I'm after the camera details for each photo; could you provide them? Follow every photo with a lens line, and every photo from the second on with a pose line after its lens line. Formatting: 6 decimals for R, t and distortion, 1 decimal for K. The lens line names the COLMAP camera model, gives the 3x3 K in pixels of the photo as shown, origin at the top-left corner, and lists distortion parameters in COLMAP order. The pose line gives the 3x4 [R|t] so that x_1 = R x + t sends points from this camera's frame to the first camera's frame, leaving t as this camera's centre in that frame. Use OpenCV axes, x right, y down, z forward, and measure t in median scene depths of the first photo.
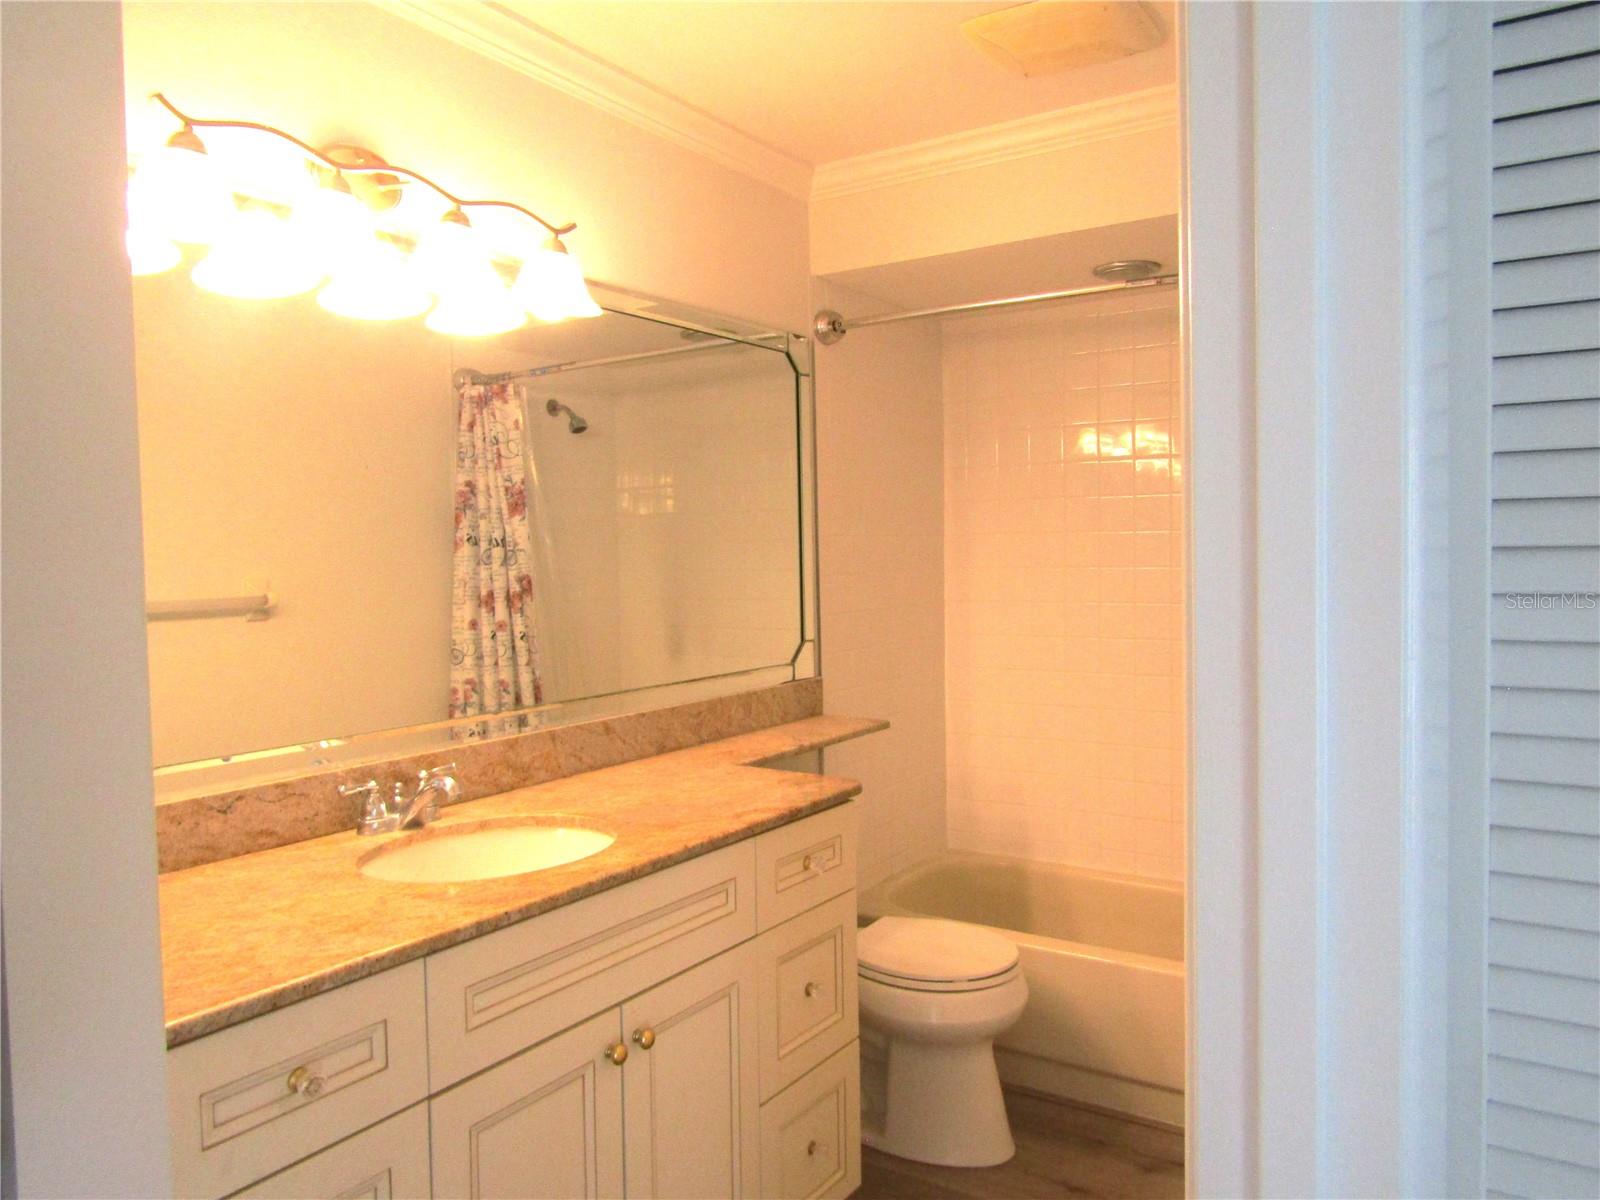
lens RADIAL K [[1164.7, 0, 814.7], [0, 1164.7, 591.8], [0, 0, 1]] dist [-0.001743, 0.000726]
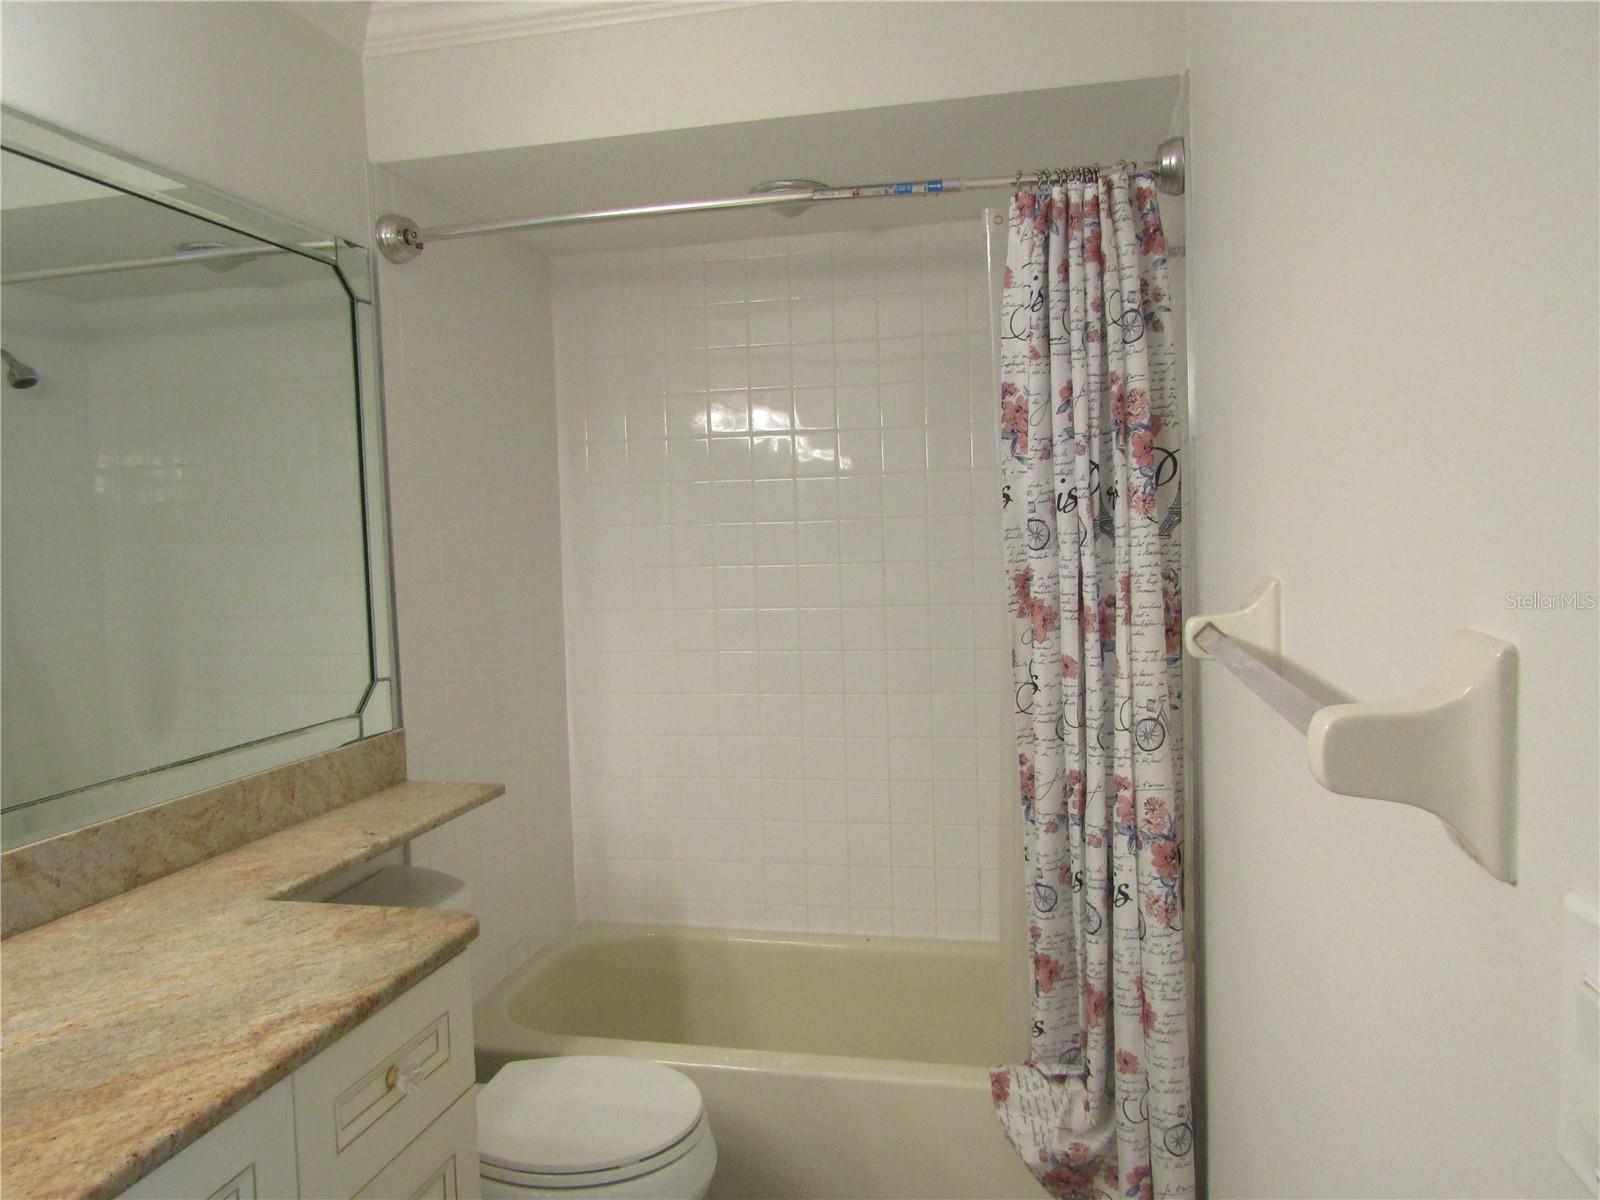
lens RADIAL K [[1164.7, 0, 814.7], [0, 1164.7, 591.8], [0, 0, 1]] dist [-0.001743, 0.000726]
pose [[0.938278, -0.030473, 0.344536, -0.000763], [0.027325, 0.999529, 0.013991, -0.014211], [-0.344800, -0.003713, 0.938669, 0.254944]]
